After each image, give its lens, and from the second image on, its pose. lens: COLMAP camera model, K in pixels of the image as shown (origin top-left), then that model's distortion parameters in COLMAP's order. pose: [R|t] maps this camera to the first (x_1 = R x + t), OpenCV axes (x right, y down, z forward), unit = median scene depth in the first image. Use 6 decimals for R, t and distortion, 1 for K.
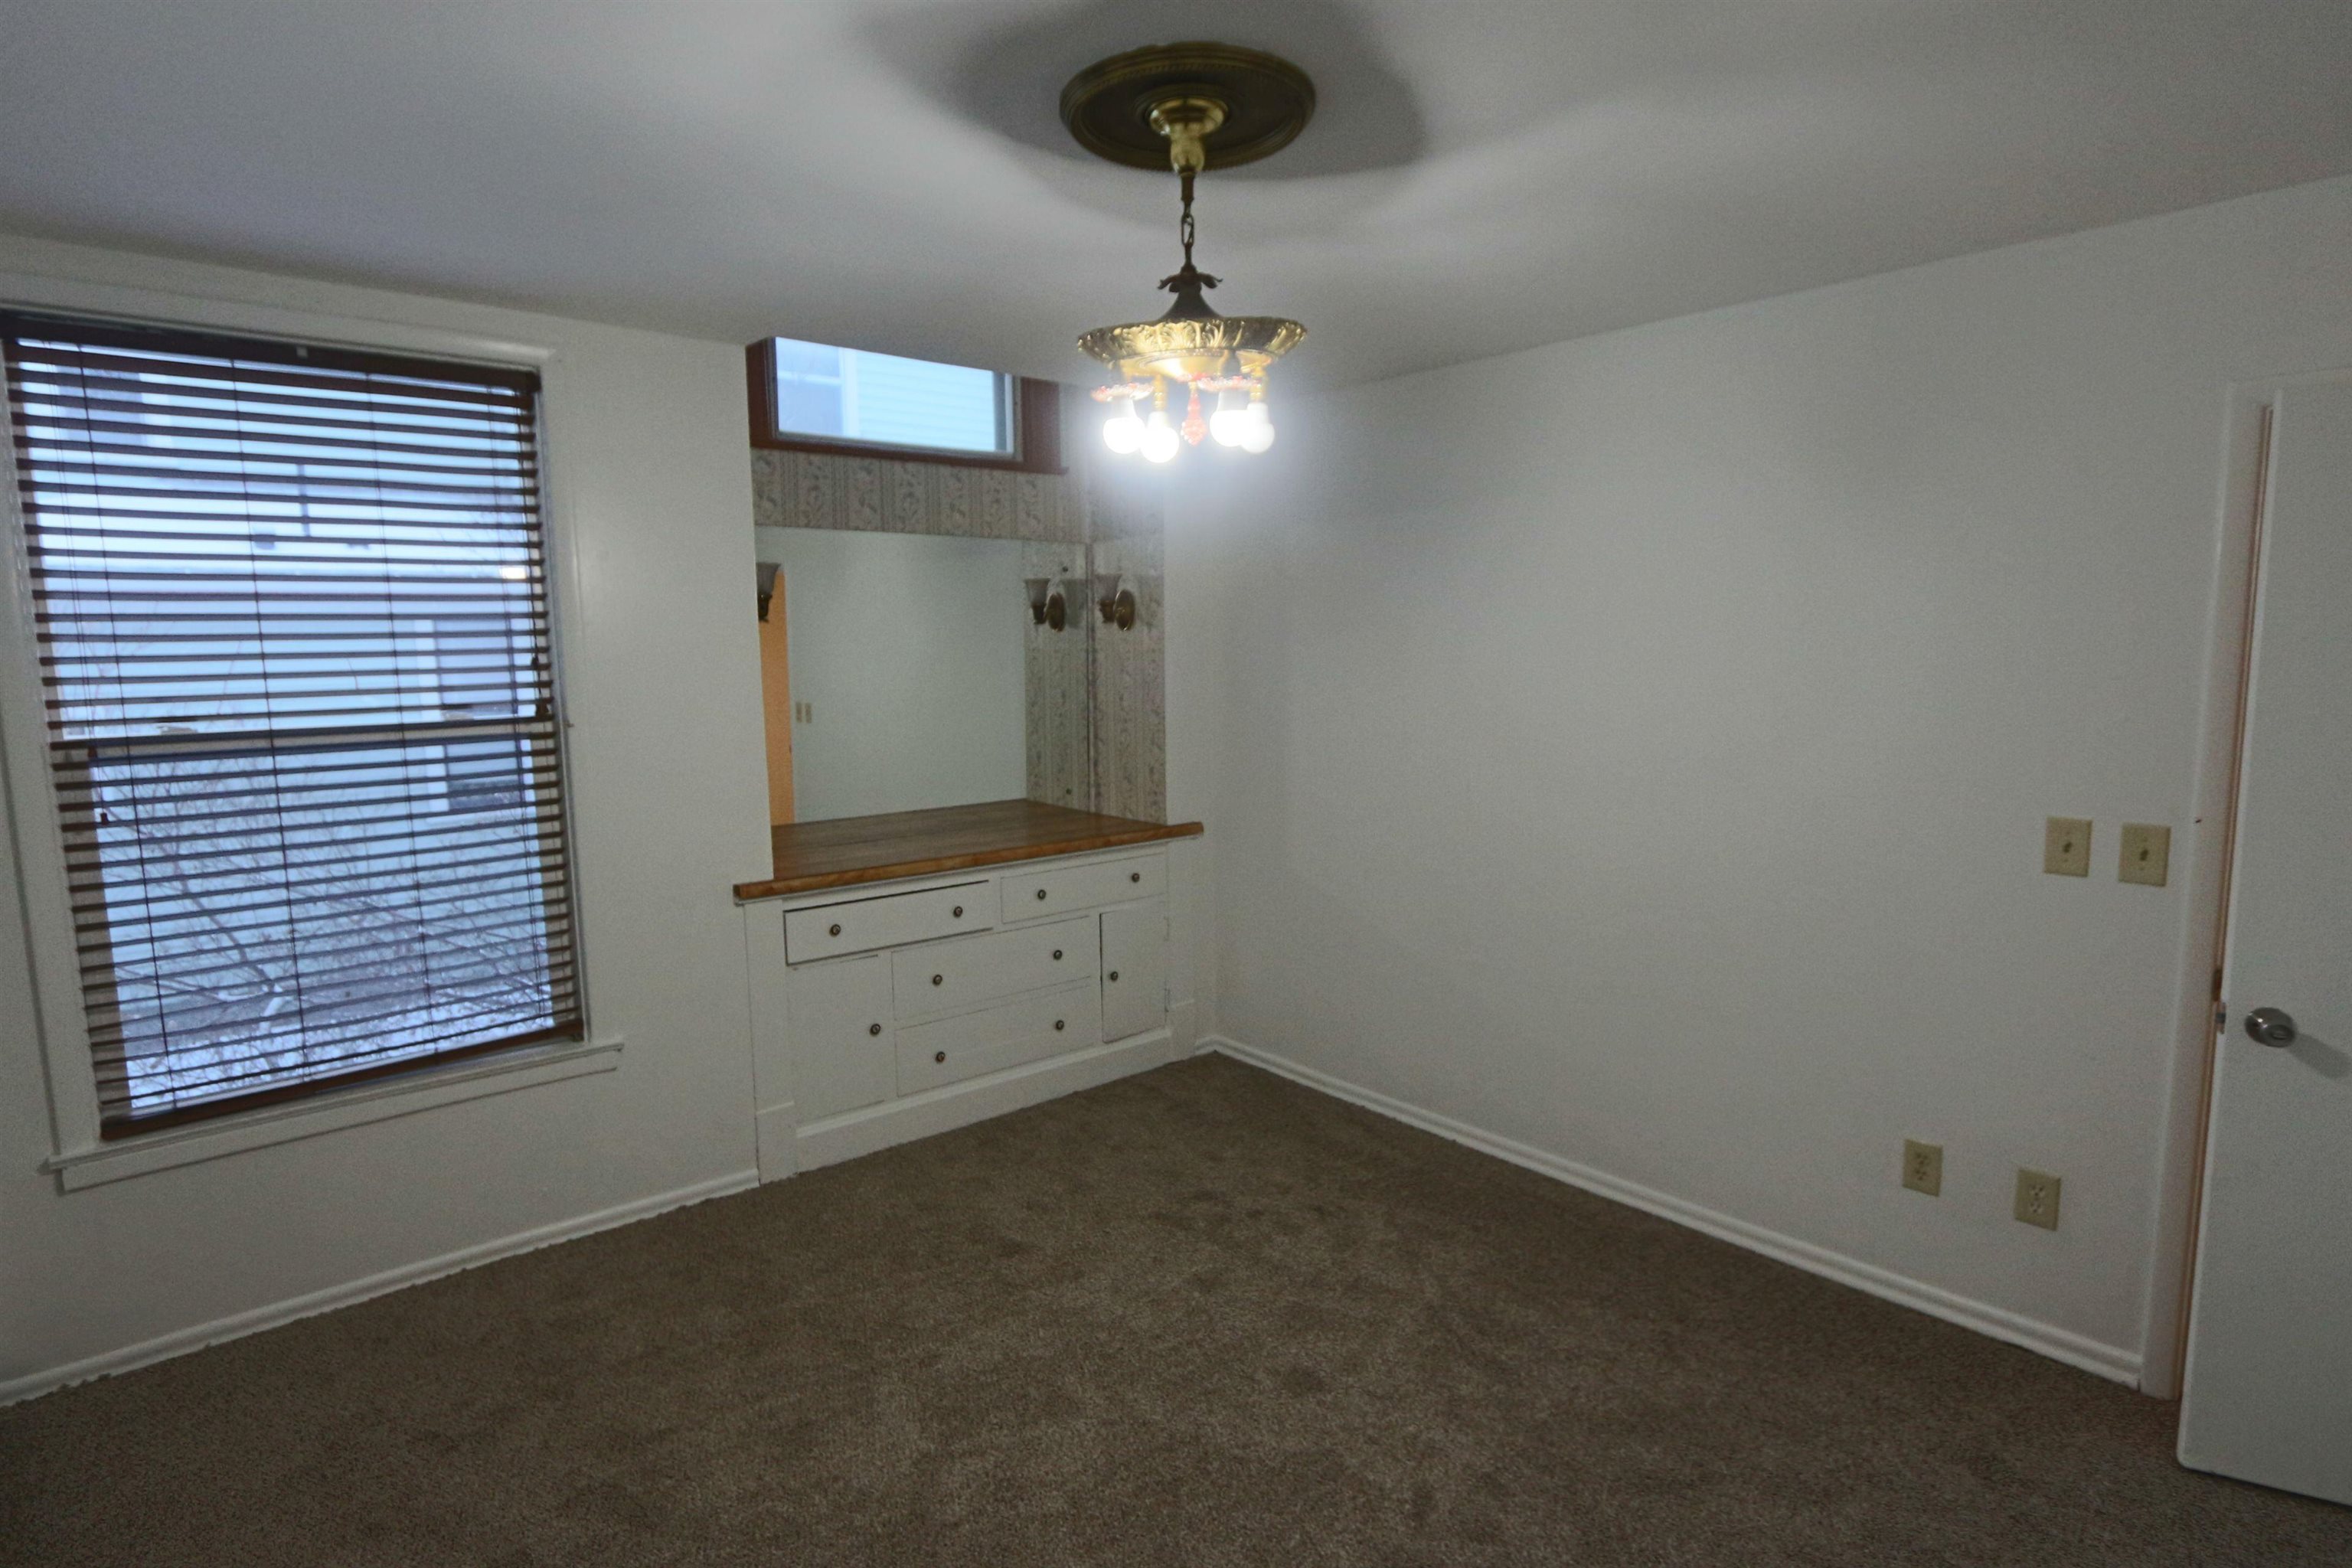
lens RADIAL K [[1218.4, 0, 1158.7], [0, 1218.4, 784.6], [0, 0, 1]] dist [-0.006369, 0.000258]
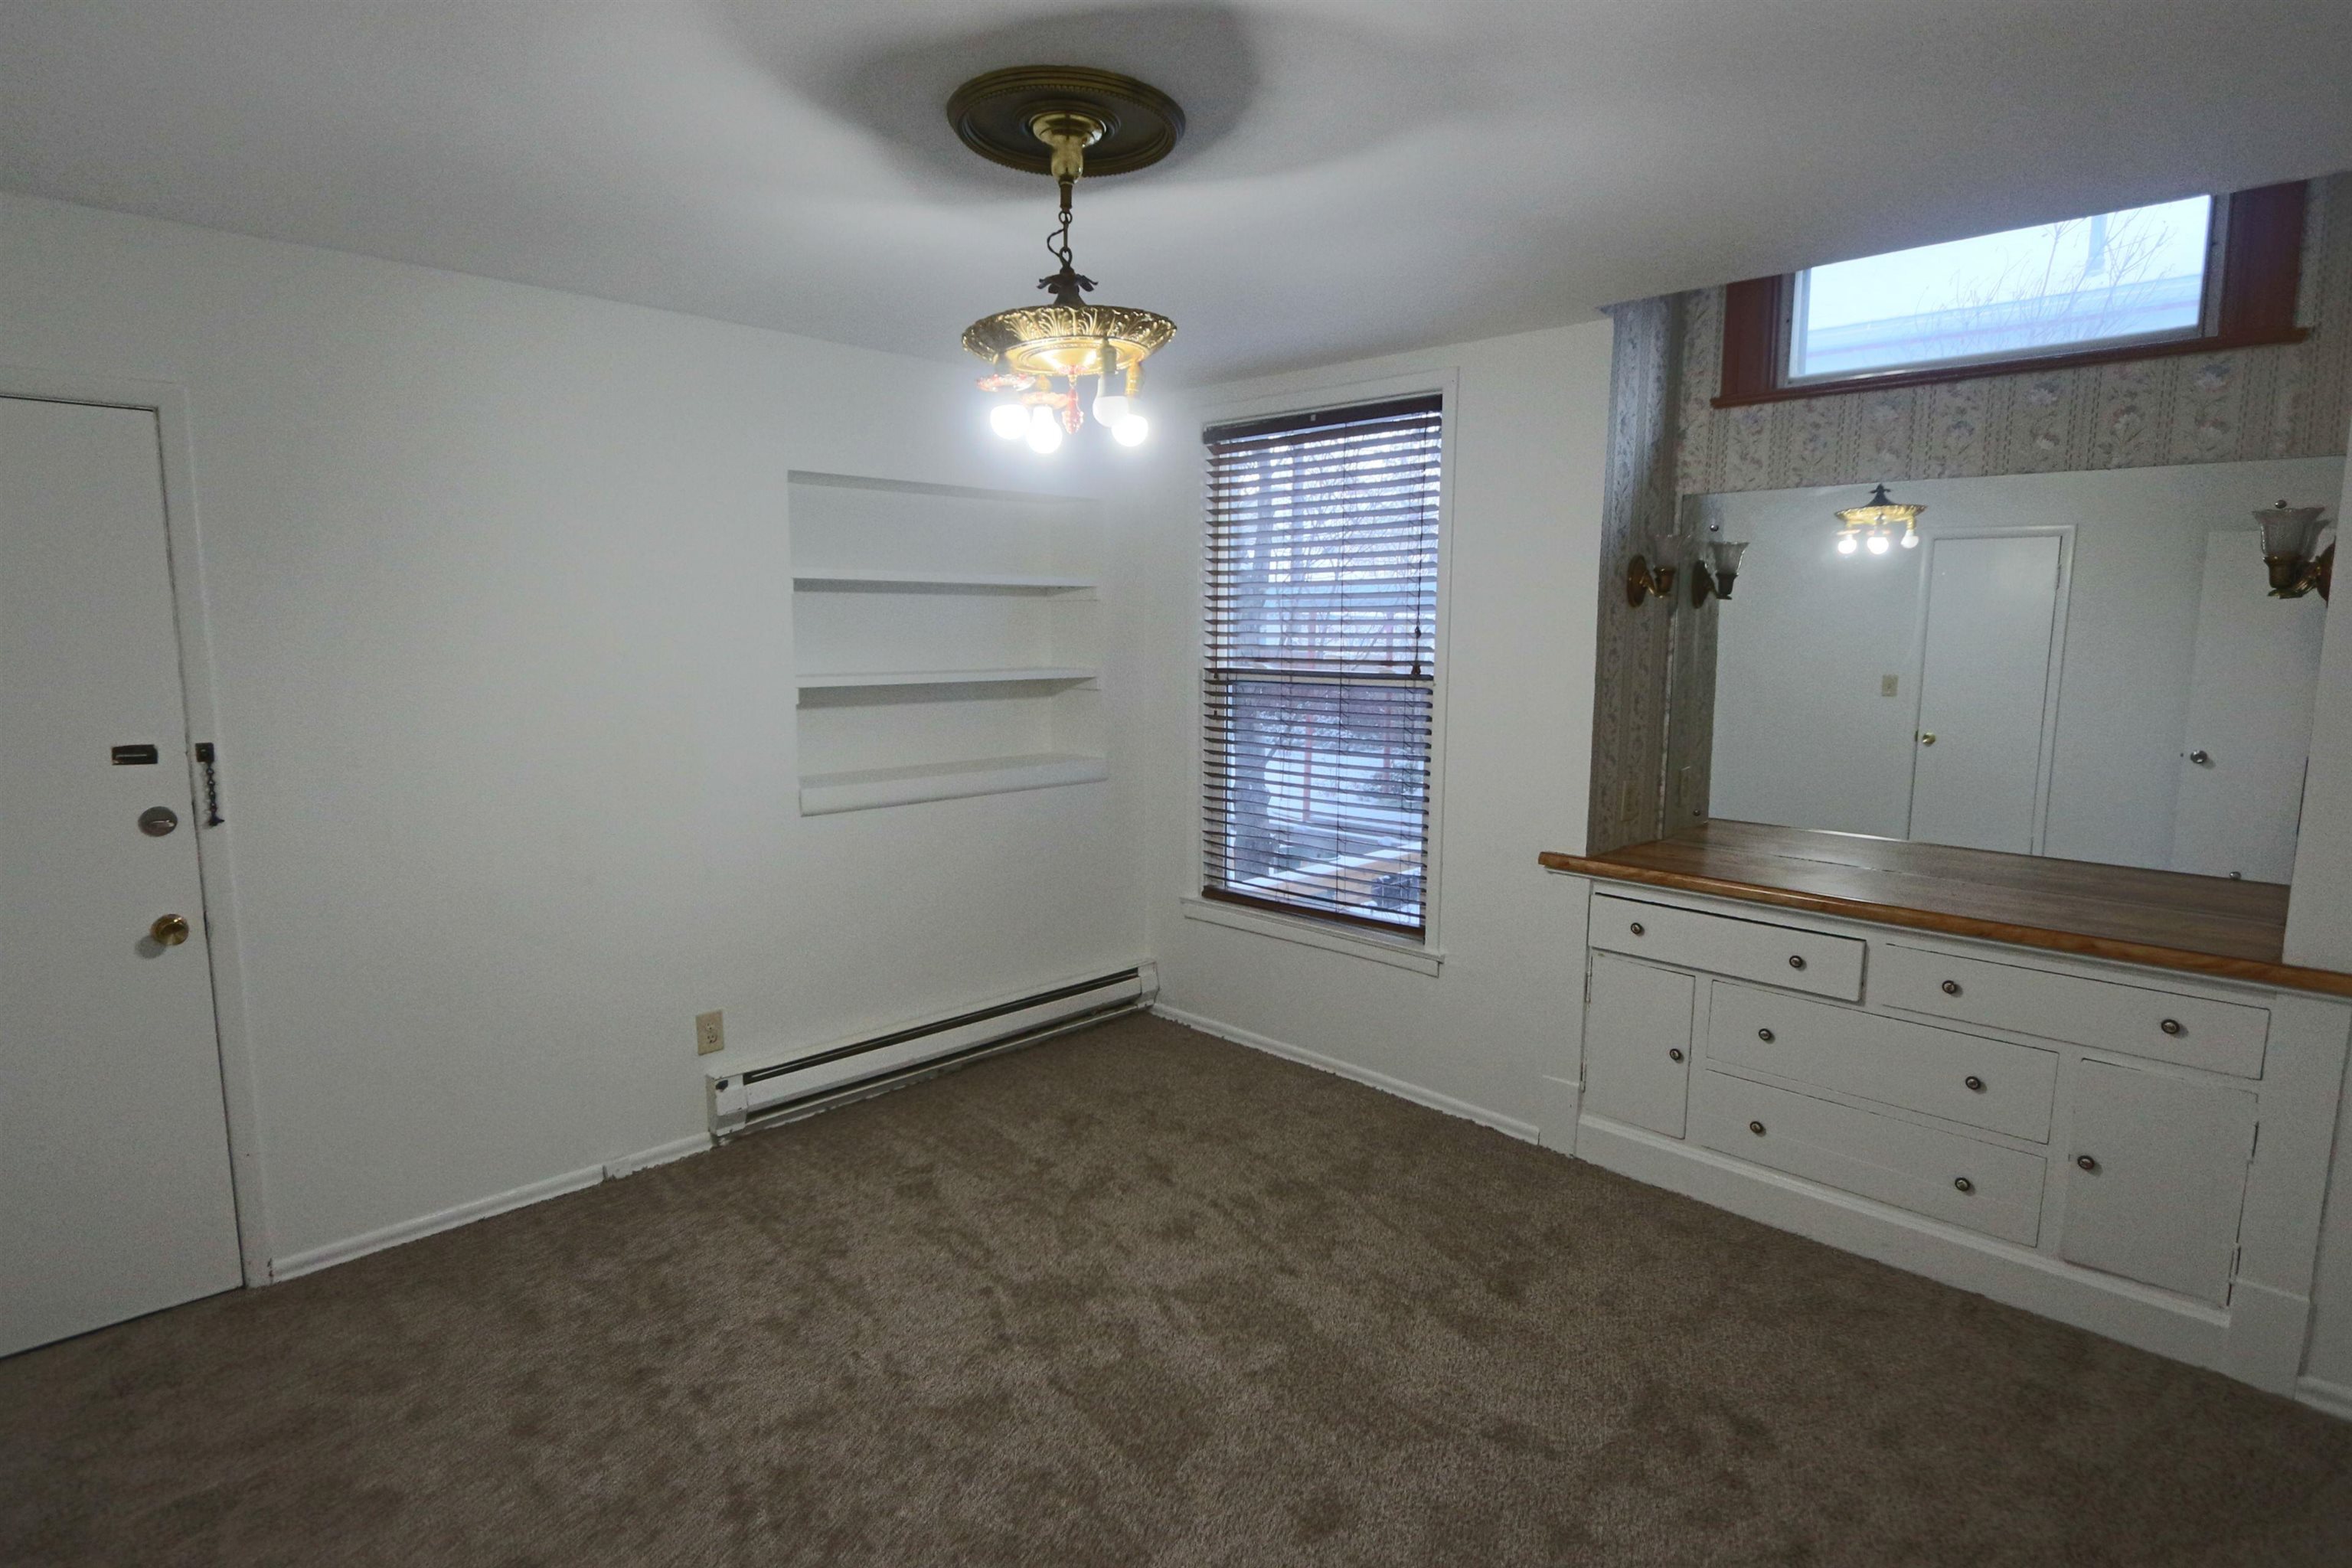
lens RADIAL K [[1218.4, 0, 1158.2], [0, 1218.4, 785.2], [0, 0, 1]] dist [-0.006369, 0.000258]
pose [[0.081428, 0.147987, -0.985631, 0.623716], [-0.124060, 0.982729, 0.137302, -0.073032], [0.988928, 0.111097, 0.098381, 0.549801]]
